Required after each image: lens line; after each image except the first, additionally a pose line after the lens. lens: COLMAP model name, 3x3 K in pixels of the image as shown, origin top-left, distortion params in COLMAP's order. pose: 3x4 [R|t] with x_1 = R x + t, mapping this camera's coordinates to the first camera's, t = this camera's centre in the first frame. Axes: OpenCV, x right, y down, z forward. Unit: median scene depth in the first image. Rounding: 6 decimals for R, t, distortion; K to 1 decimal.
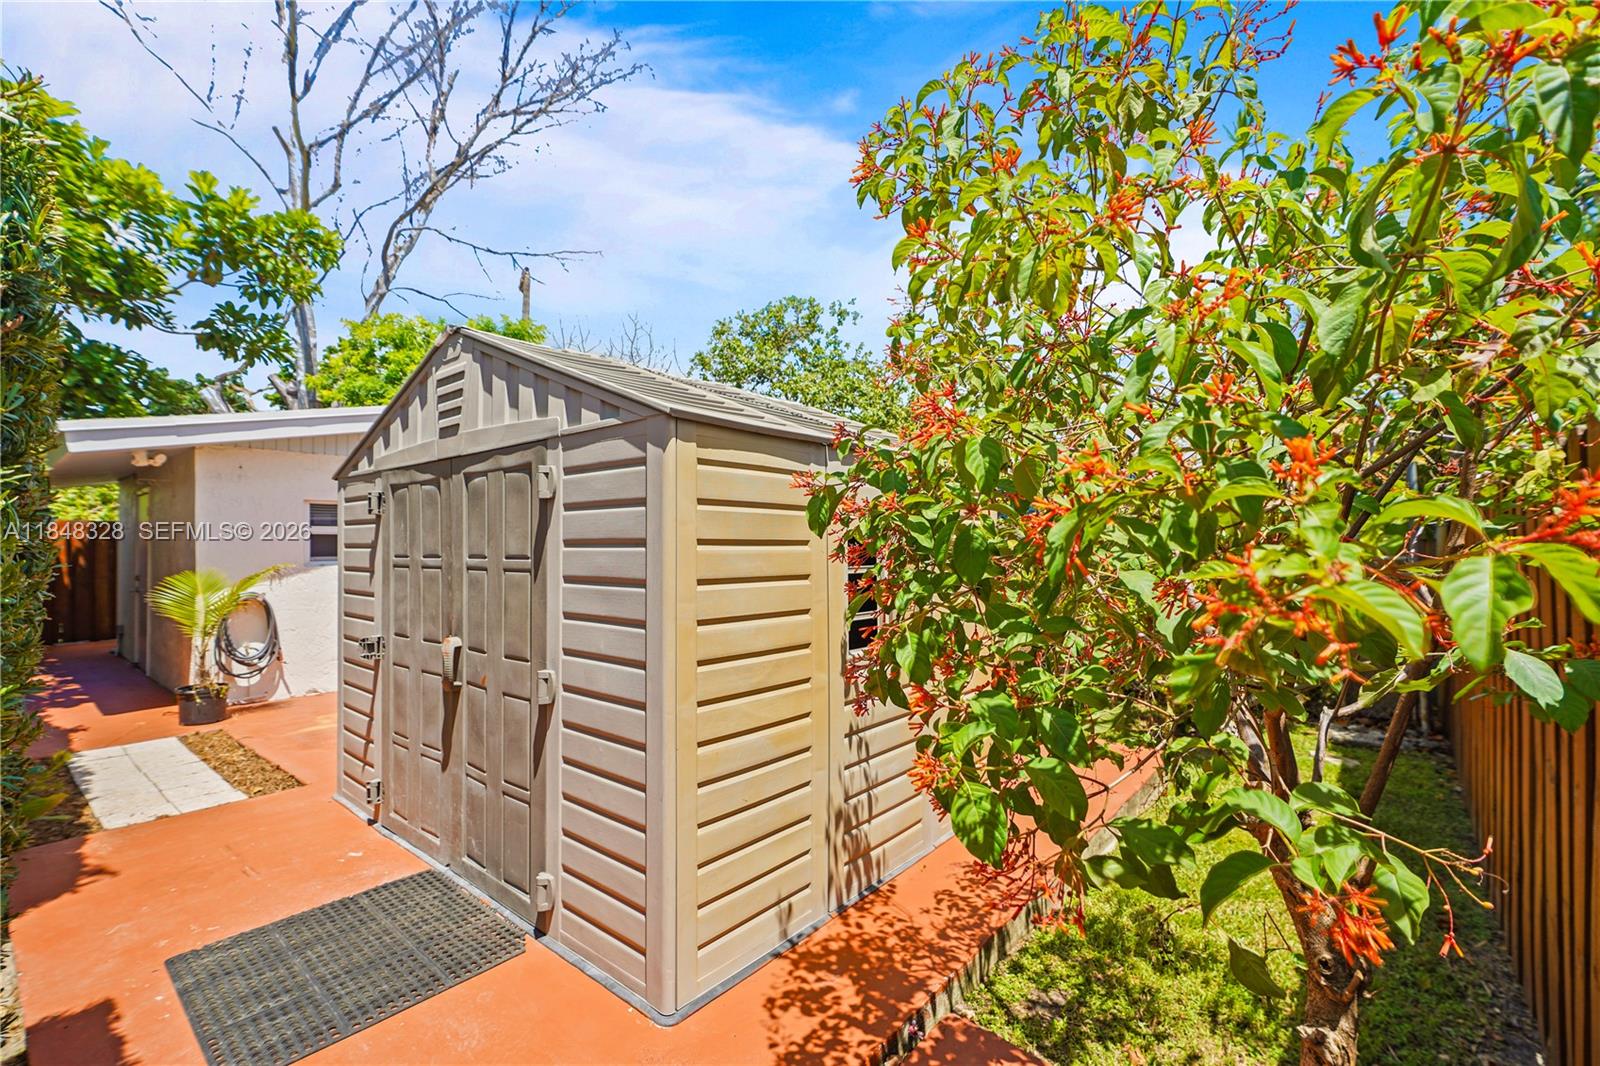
lens RADIAL K [[717.5, 0, 794.8], [0, 717.5, 536.7], [0, 0, 1]] dist [-0.004775, -0.000053]
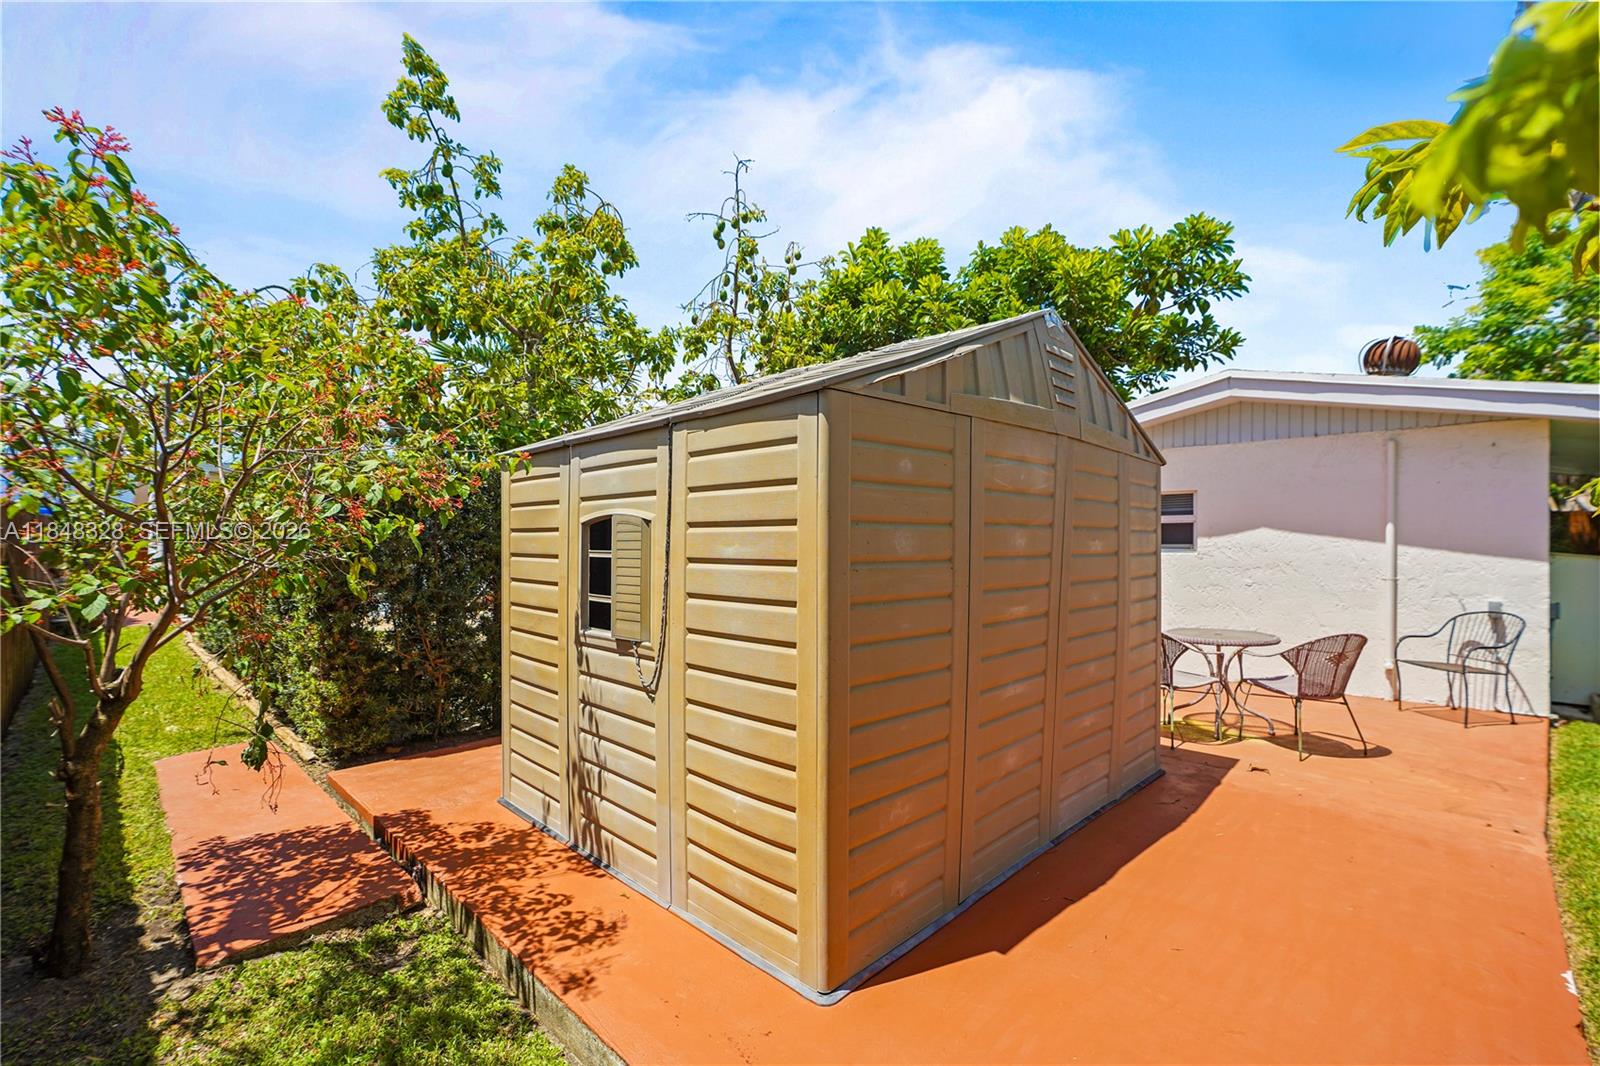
lens RADIAL K [[717.5, 0, 794.8], [0, 717.5, 536.7], [0, 0, 1]] dist [-0.004775, -0.000053]
pose [[-0.098505, 0.002050, -0.995134, 1.237258], [0.010263, 0.999947, 0.001044, 0.027864], [0.995084, -0.010110, -0.098520, 1.556990]]
